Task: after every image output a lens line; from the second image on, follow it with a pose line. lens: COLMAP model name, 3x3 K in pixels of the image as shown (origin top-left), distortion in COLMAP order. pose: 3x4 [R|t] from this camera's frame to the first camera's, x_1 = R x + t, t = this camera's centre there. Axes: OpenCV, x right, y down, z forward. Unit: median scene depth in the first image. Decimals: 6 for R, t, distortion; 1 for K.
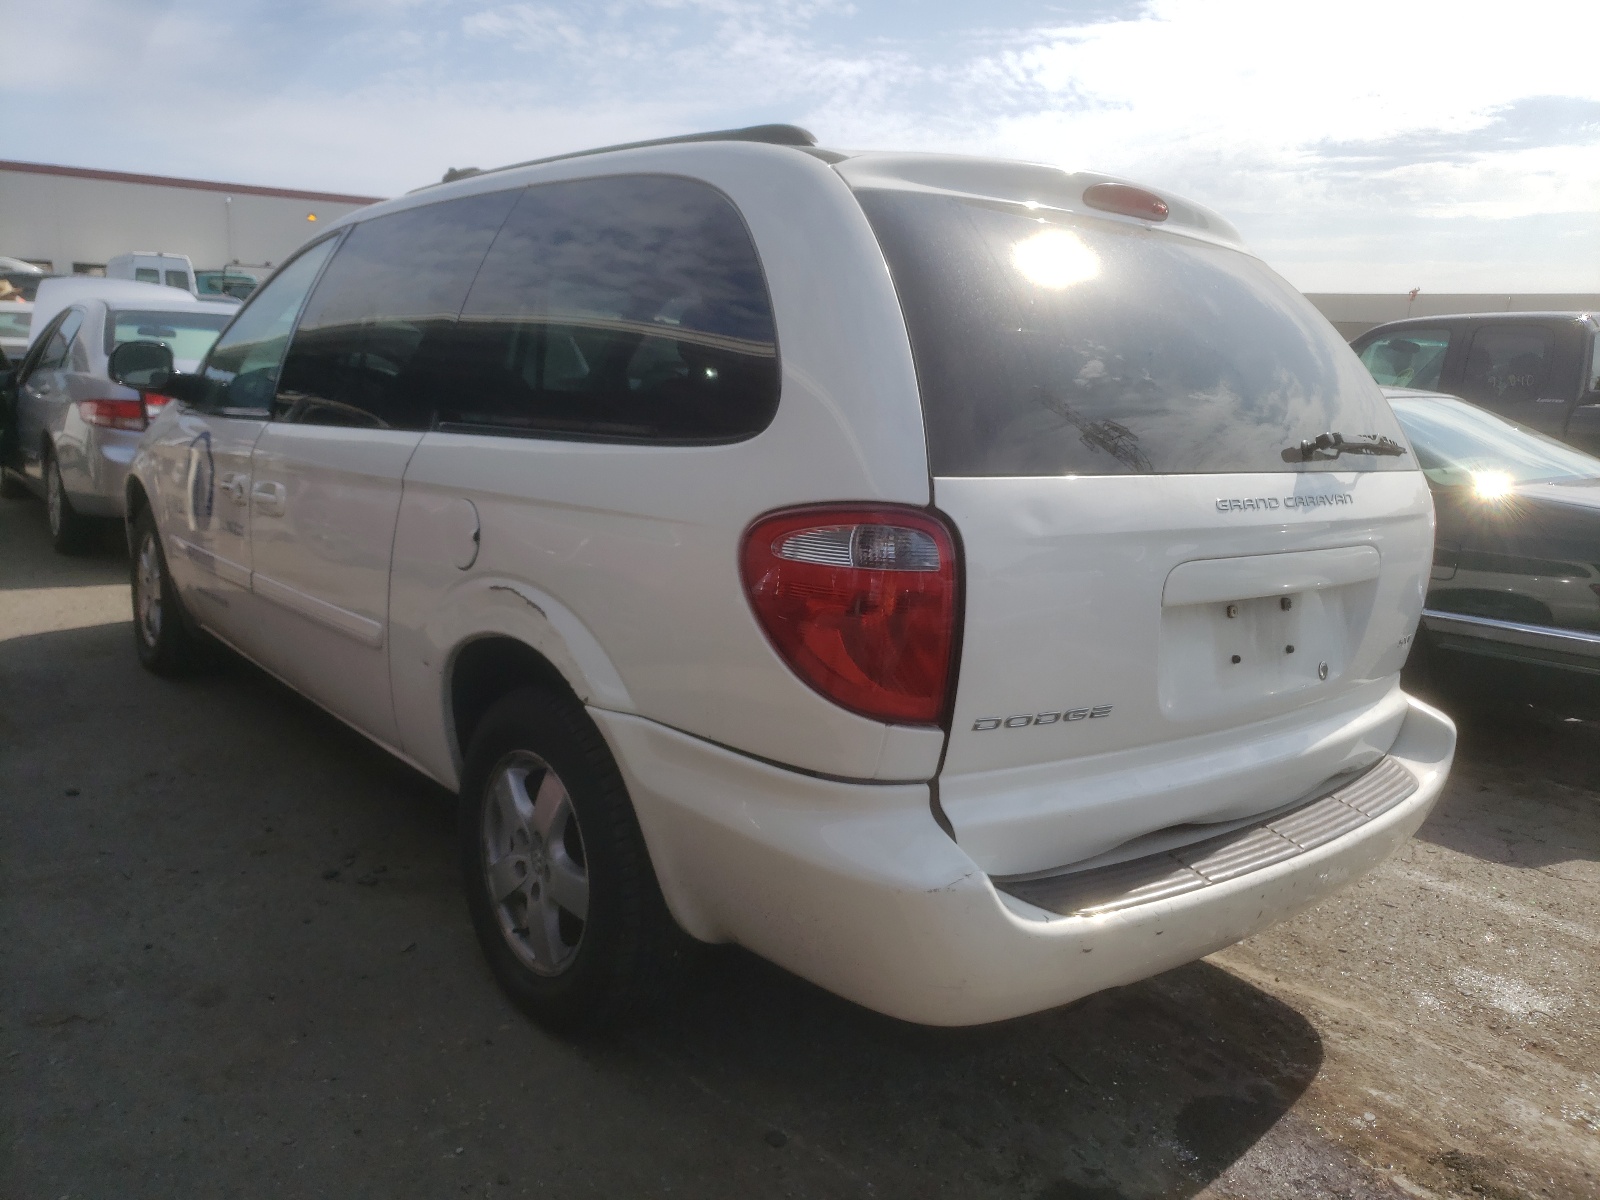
lens RADIAL K [[1341.6, 0, 797.5], [0, 1341.6, 596.4], [0, 0, 1]] dist [0.019678, 0.011828]
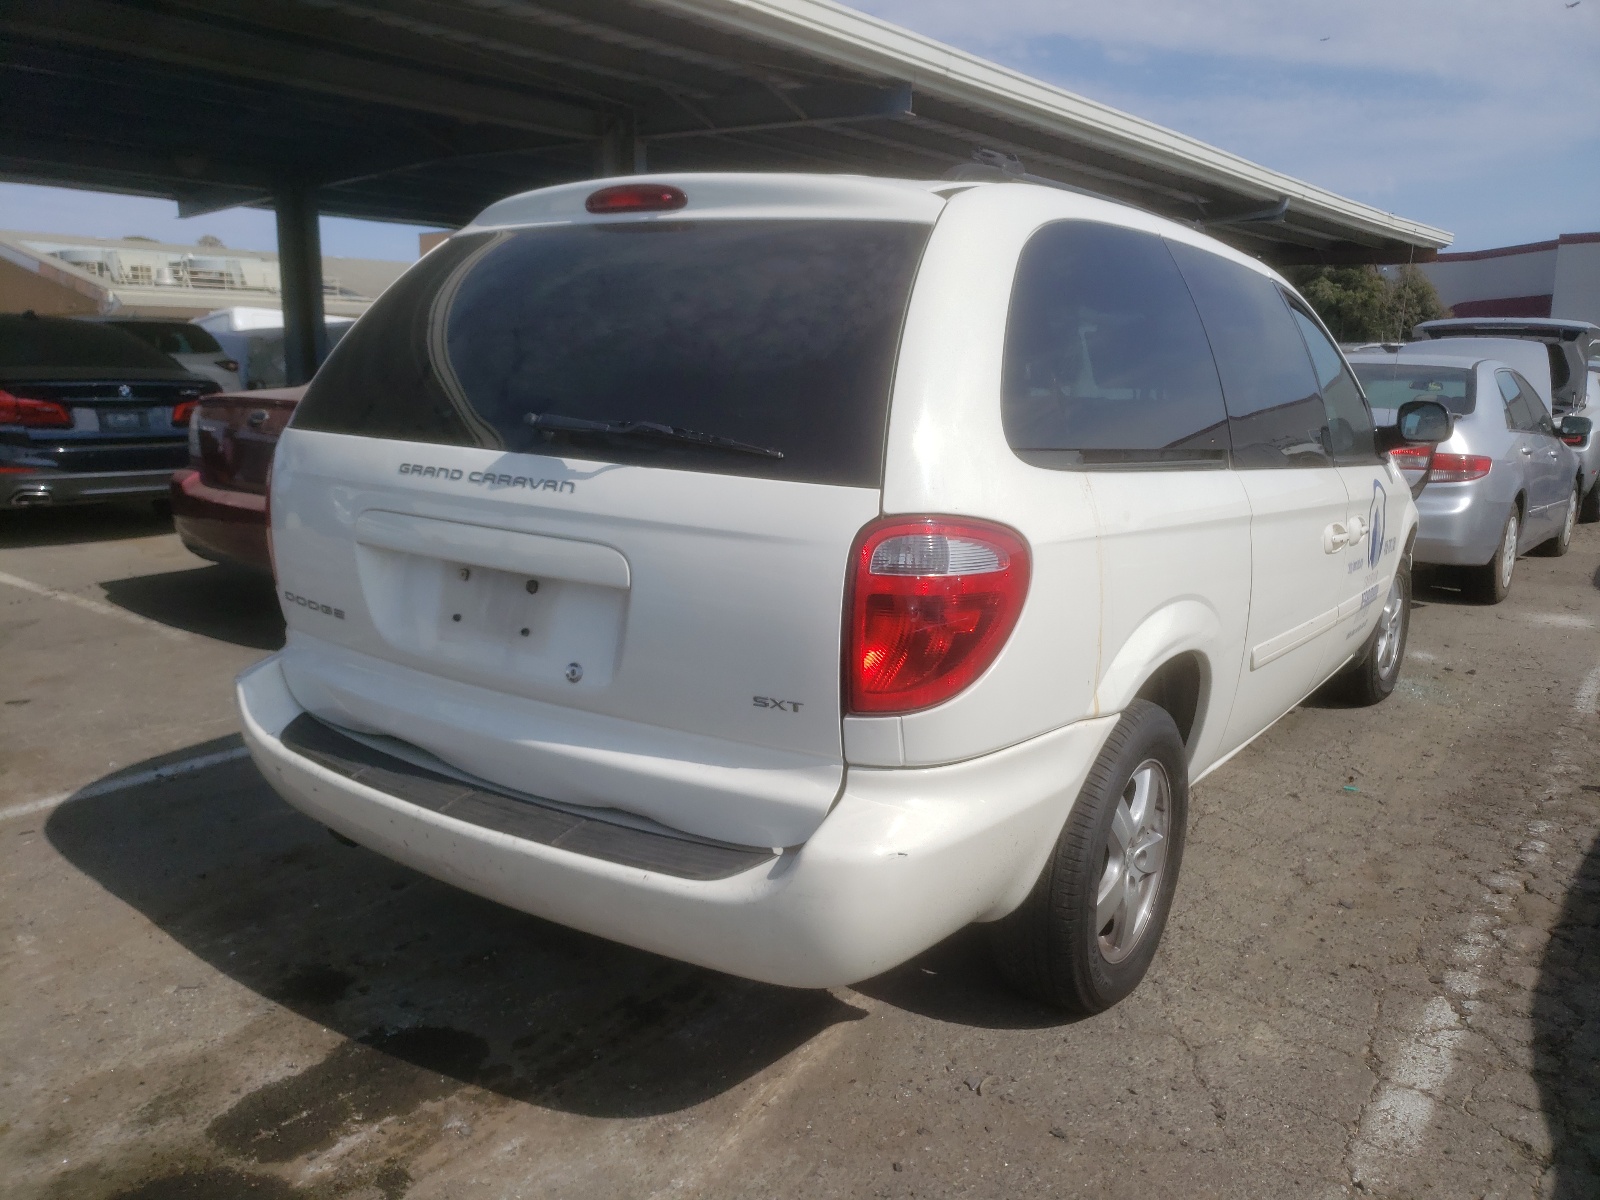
lens RADIAL K [[1341.6, 0, 798.4], [0, 1341.6, 603.4], [0, 0, 1]] dist [0.019678, 0.011828]
pose [[0.203509, 0.127984, -0.970672, 1.433015], [-0.186671, 0.978305, 0.089854, -0.113471], [0.961113, 0.162911, 0.222985, 1.016914]]
